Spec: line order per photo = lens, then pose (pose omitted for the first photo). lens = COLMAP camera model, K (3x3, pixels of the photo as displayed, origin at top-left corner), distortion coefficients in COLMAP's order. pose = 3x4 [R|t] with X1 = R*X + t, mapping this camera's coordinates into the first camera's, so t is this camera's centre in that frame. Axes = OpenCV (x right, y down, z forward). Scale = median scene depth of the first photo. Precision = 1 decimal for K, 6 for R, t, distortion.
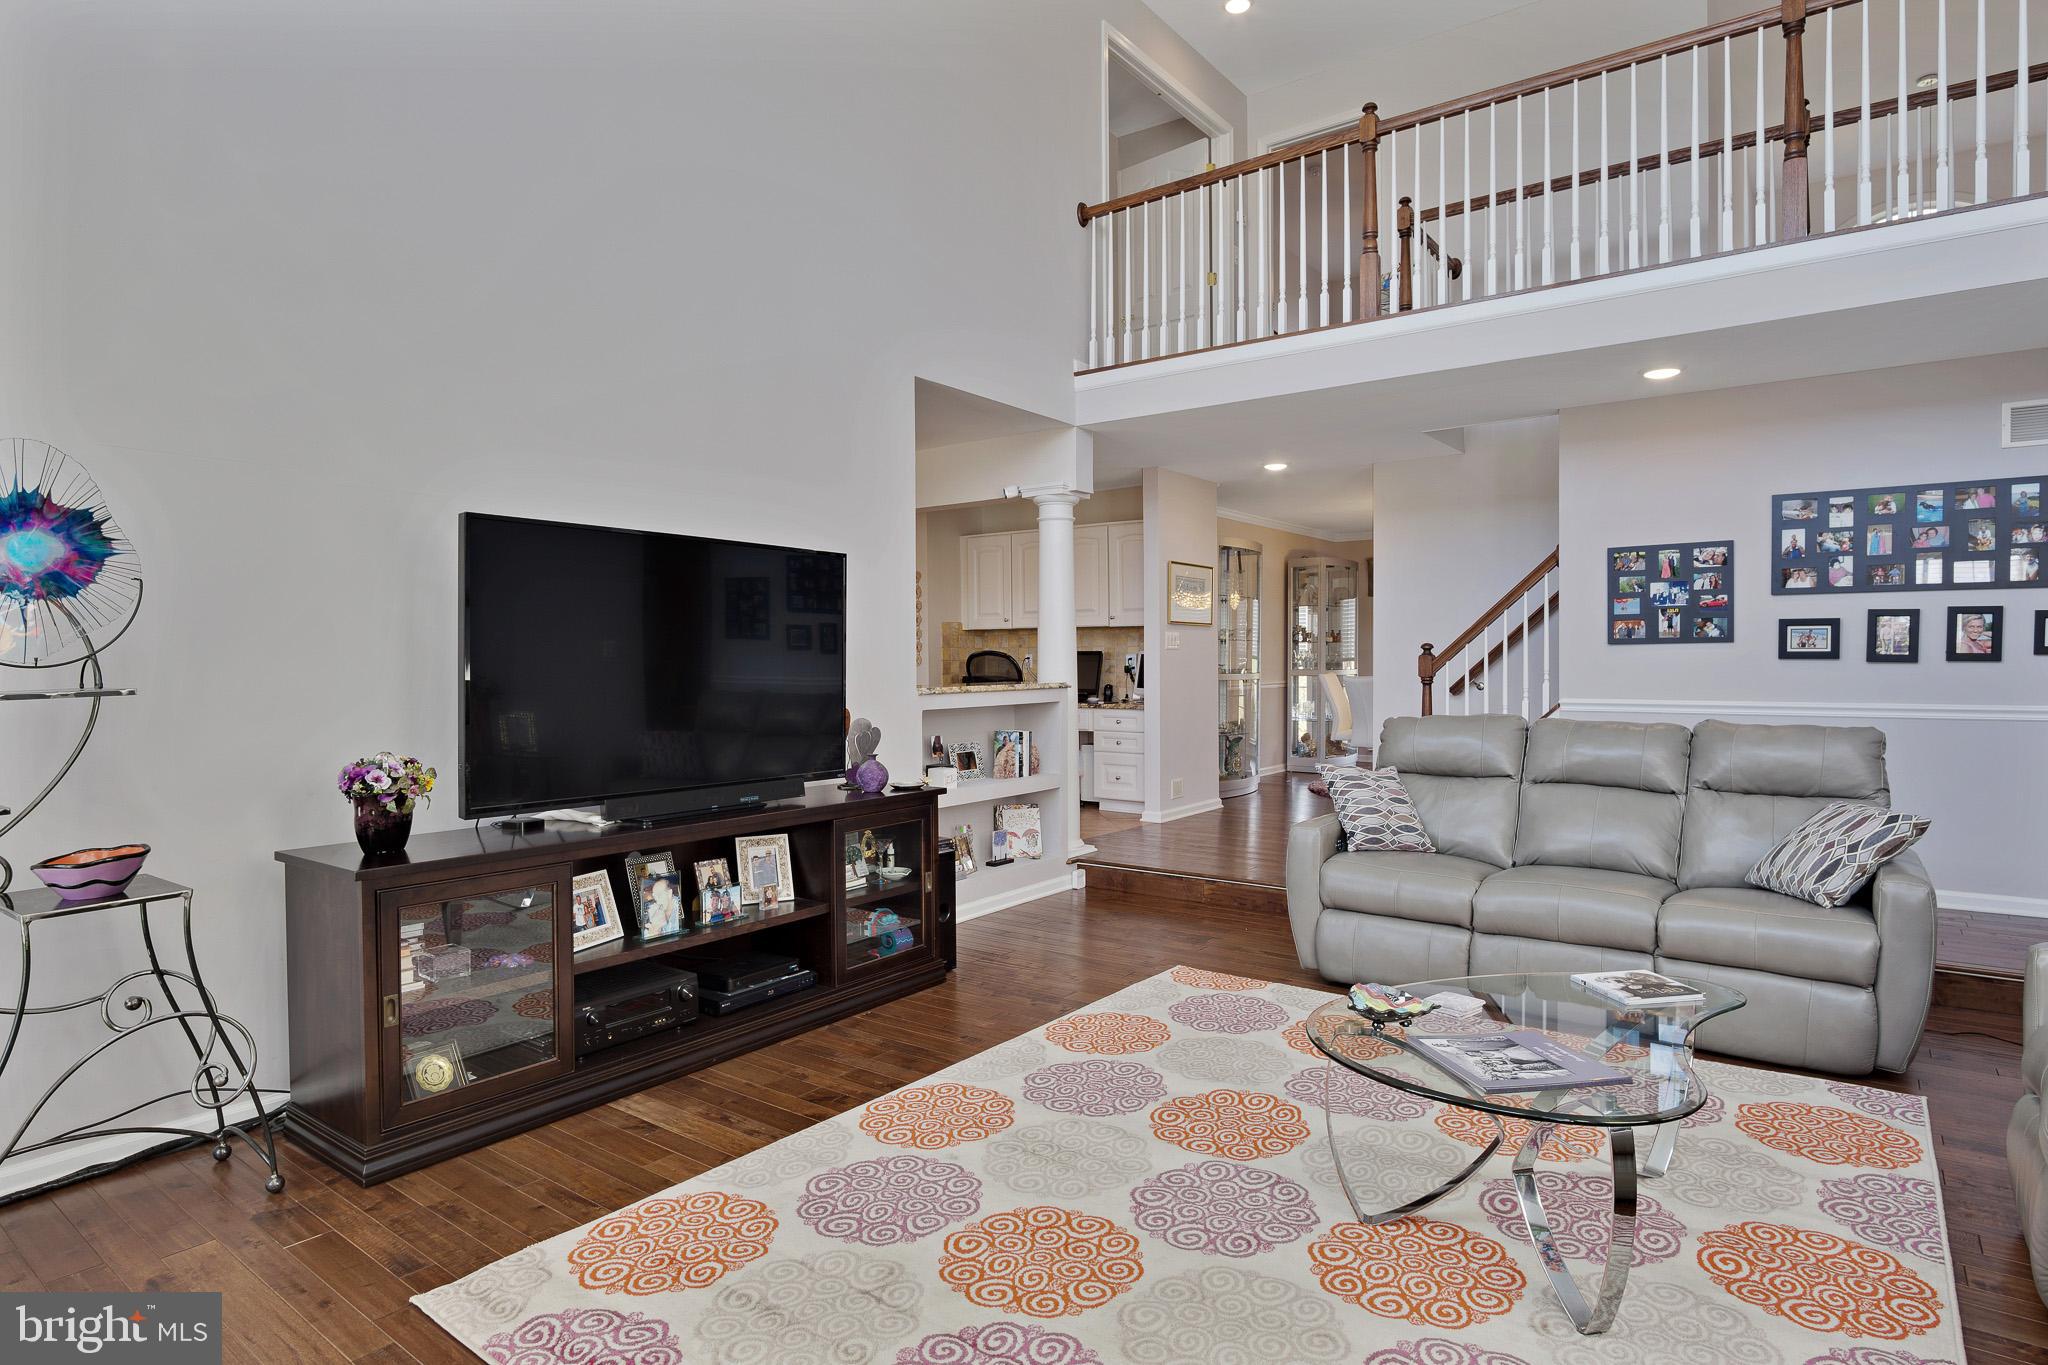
lens RADIAL K [[1105.9, 0, 1027.0], [0, 1105.9, 683.2], [0, 0, 1]] dist [-0.026879, 0.000045]
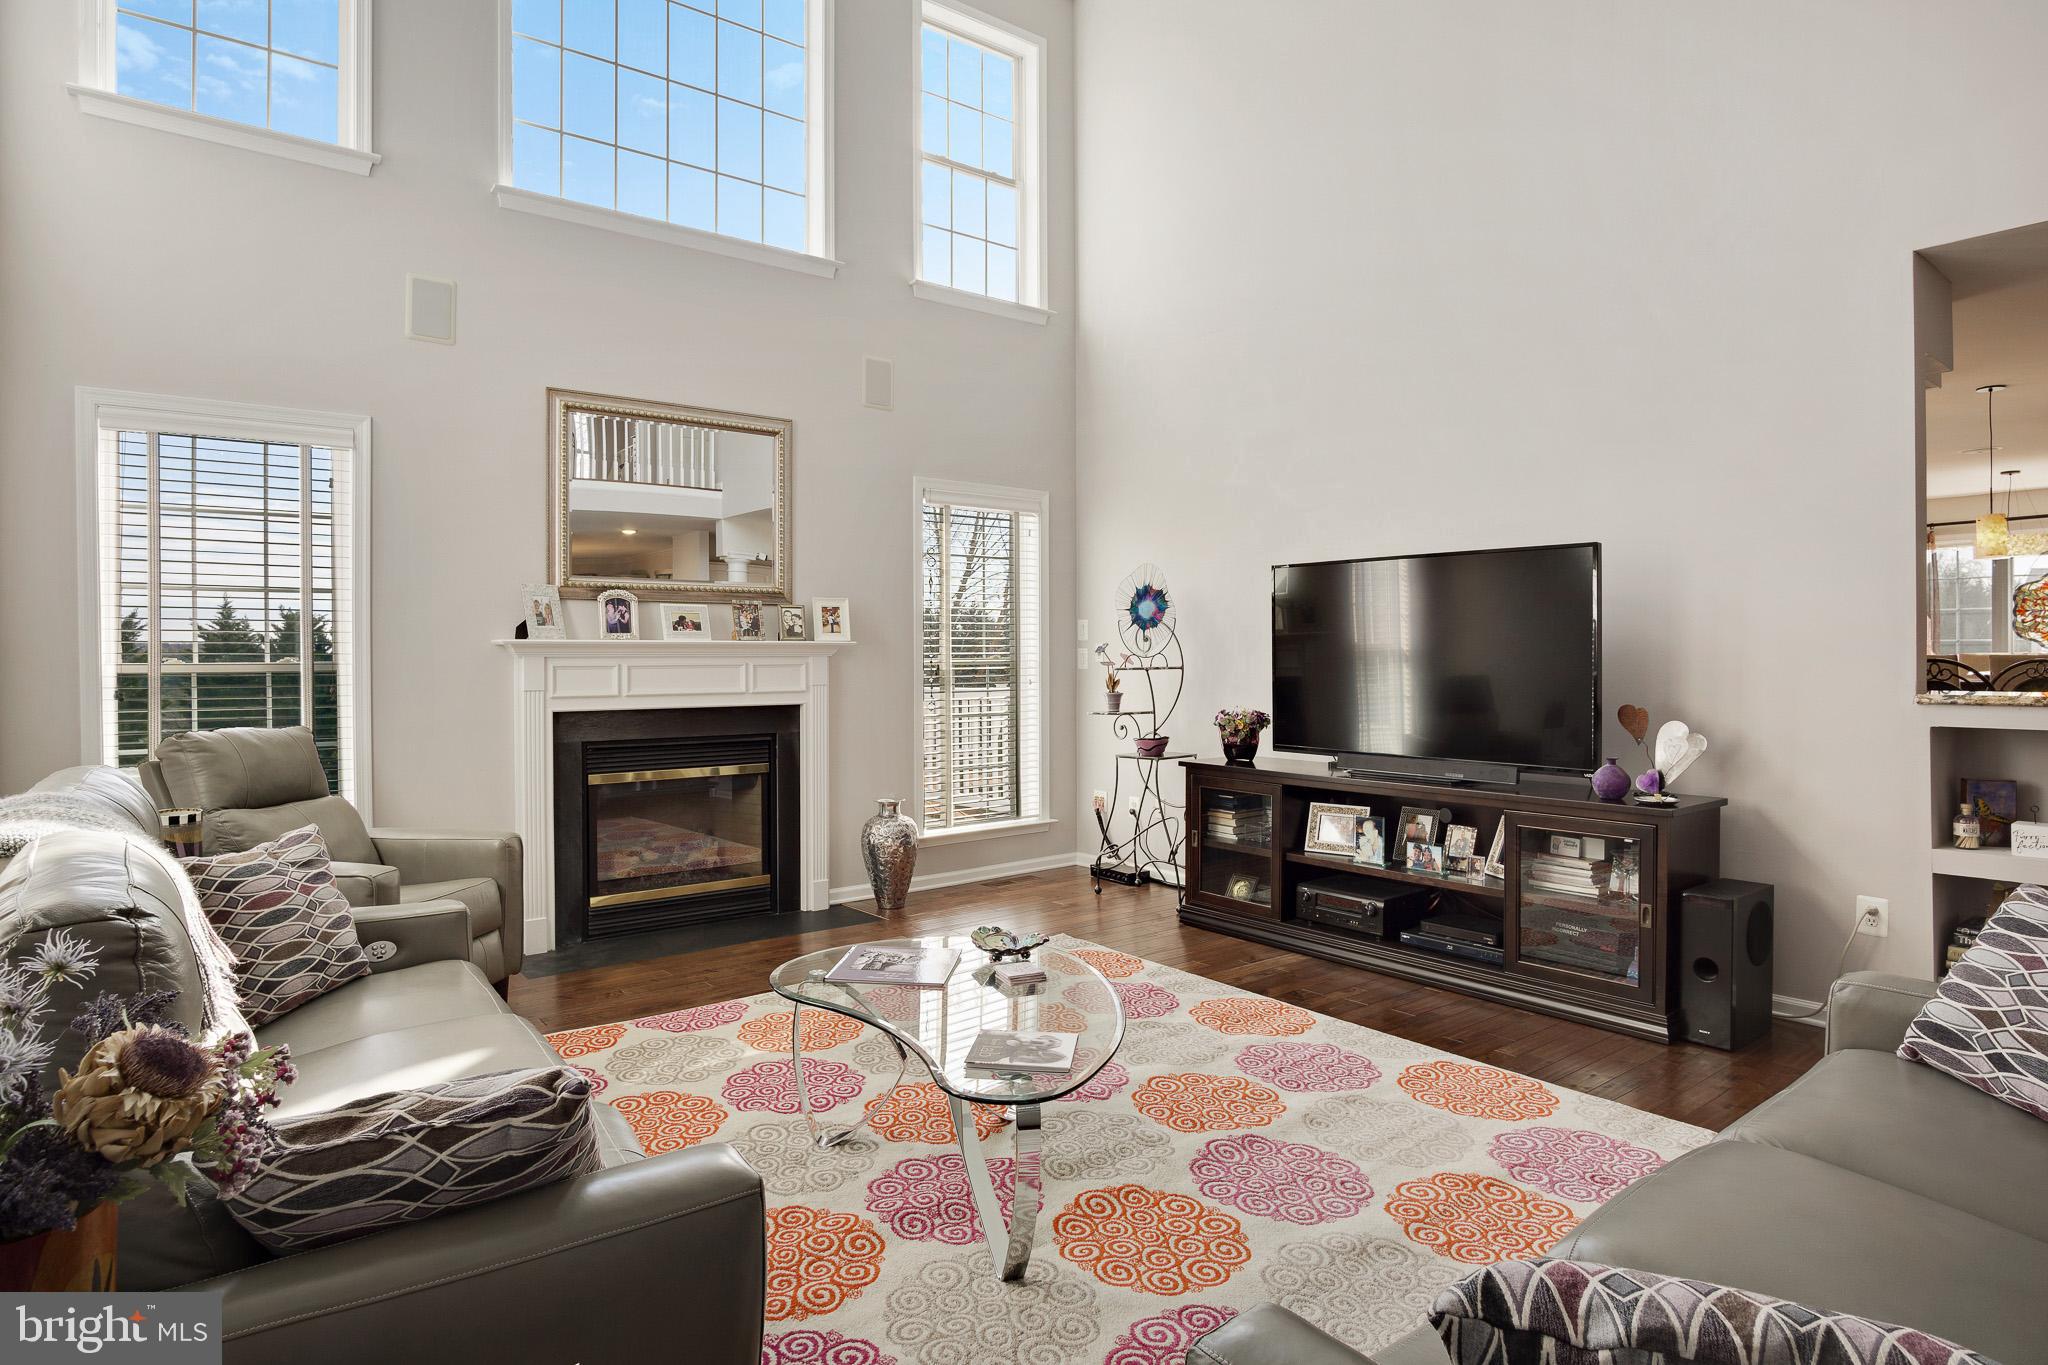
lens RADIAL K [[1105.9, 0, 1022.6], [0, 1105.9, 669.2], [0, 0, 1]] dist [-0.026879, 0.000045]
pose [[-0.259452, 0.015735, -0.965628, 1.196611], [-0.017182, 0.999634, 0.020906, -0.027535], [0.965603, 0.022016, -0.259087, 1.061768]]
